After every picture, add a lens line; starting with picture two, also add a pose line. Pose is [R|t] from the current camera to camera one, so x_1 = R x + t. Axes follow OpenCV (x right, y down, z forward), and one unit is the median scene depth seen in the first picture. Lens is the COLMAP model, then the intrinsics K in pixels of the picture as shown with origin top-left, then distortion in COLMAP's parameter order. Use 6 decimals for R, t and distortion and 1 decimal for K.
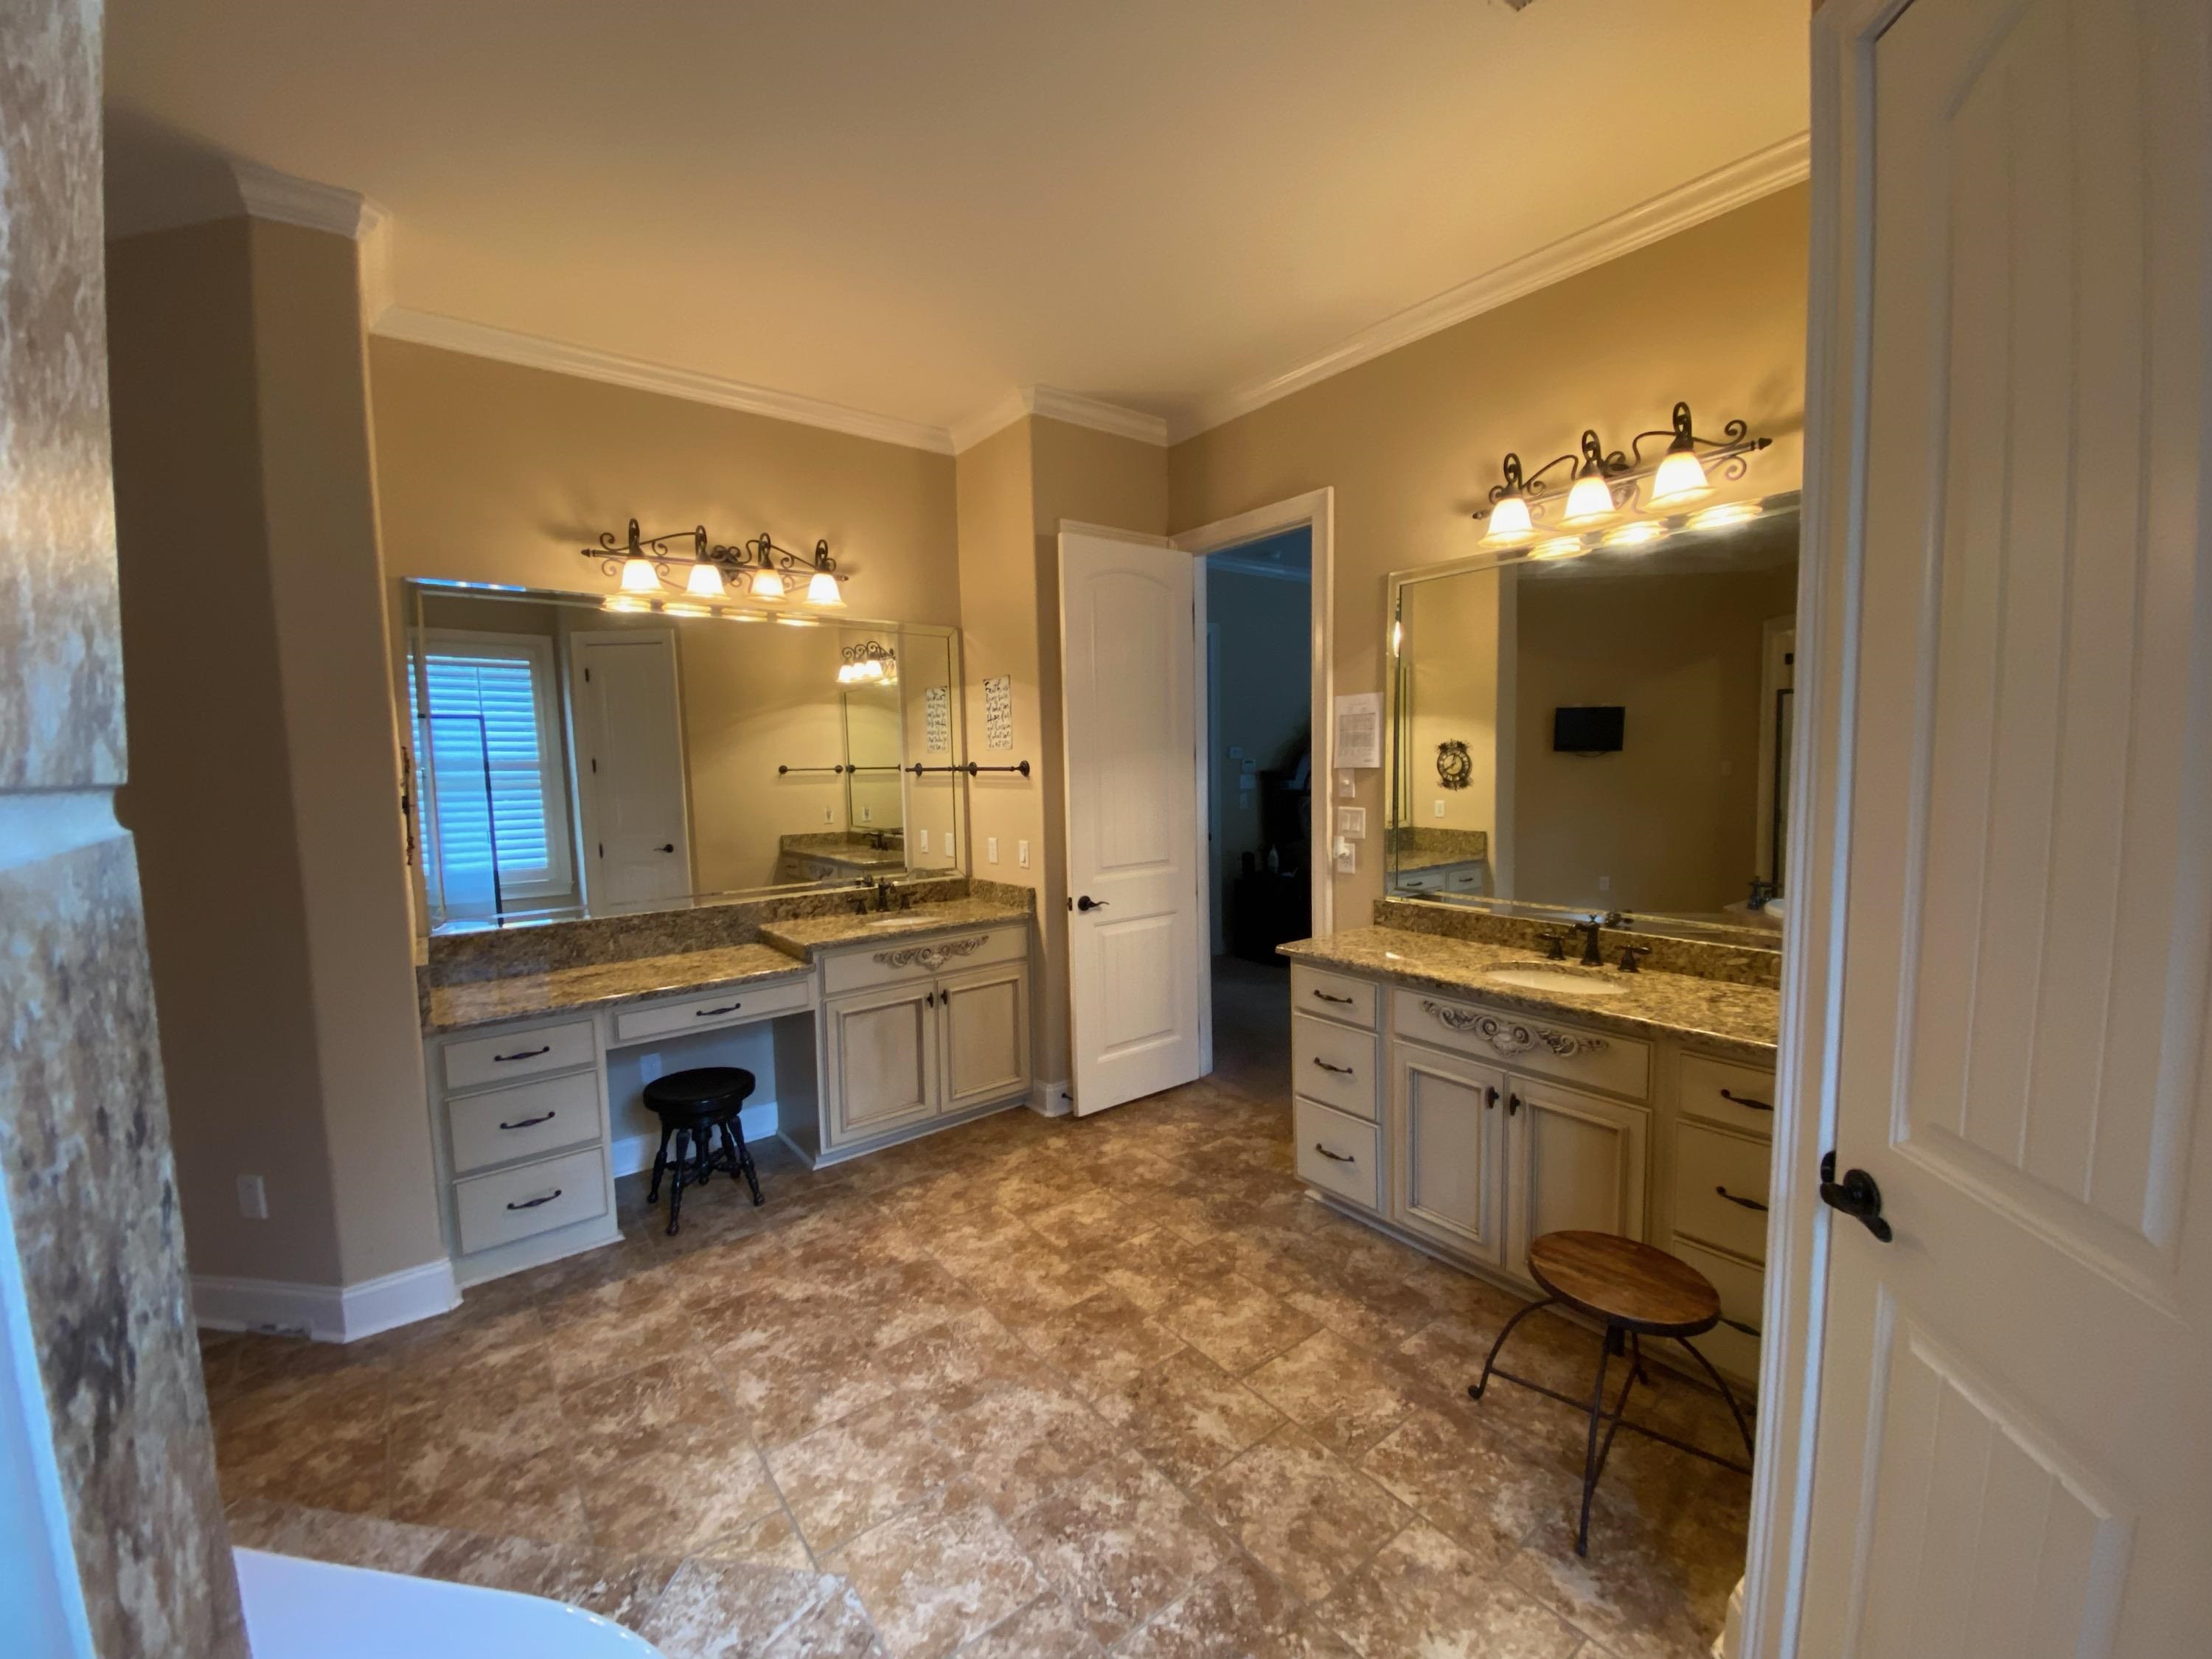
lens RADIAL K [[915.0, 0, 1100.3], [0, 915.0, 834.4], [0, 0, 1]] dist [0.000019, -0.001882]
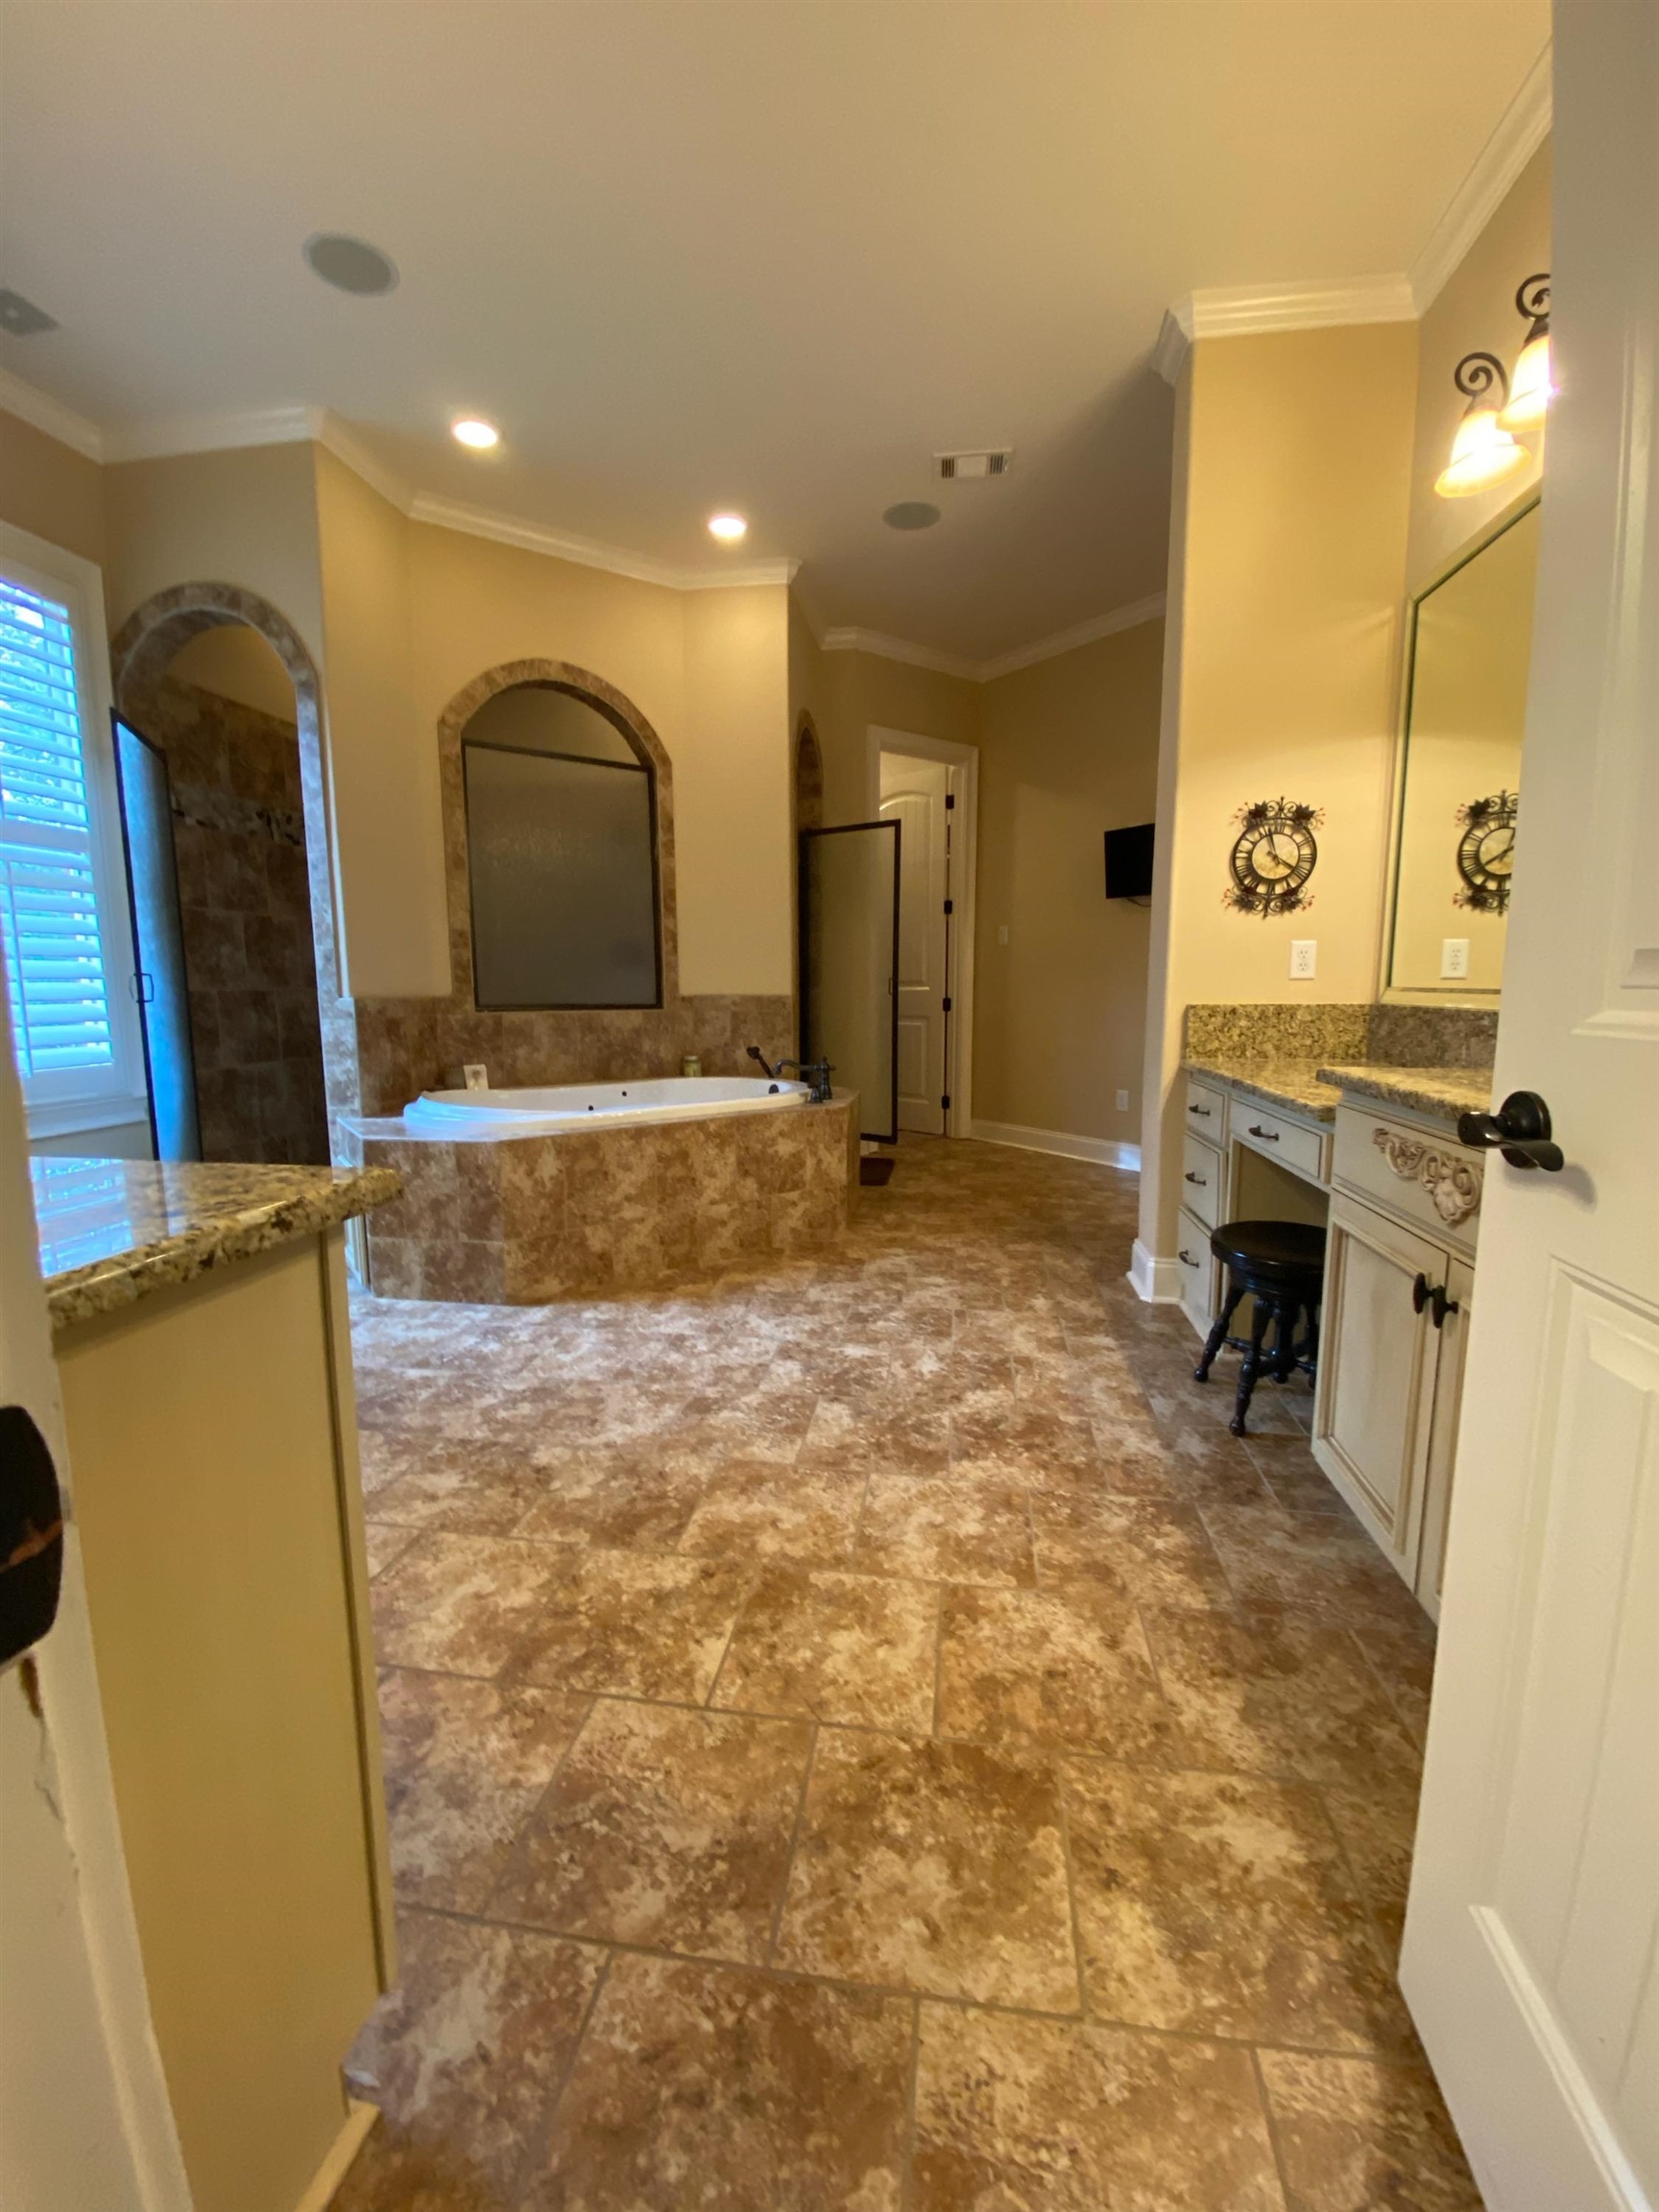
lens RADIAL K [[915.0, 0, 836.1], [0, 915.0, 1103.8], [0, 0, 1]] dist [0.000019, -0.001882]
pose [[-0.733321, 0.107401, -0.671346, 0.336222], [-0.048229, 0.976739, 0.208939, 0.052315], [0.678169, 0.185598, -0.711083, 1.533054]]
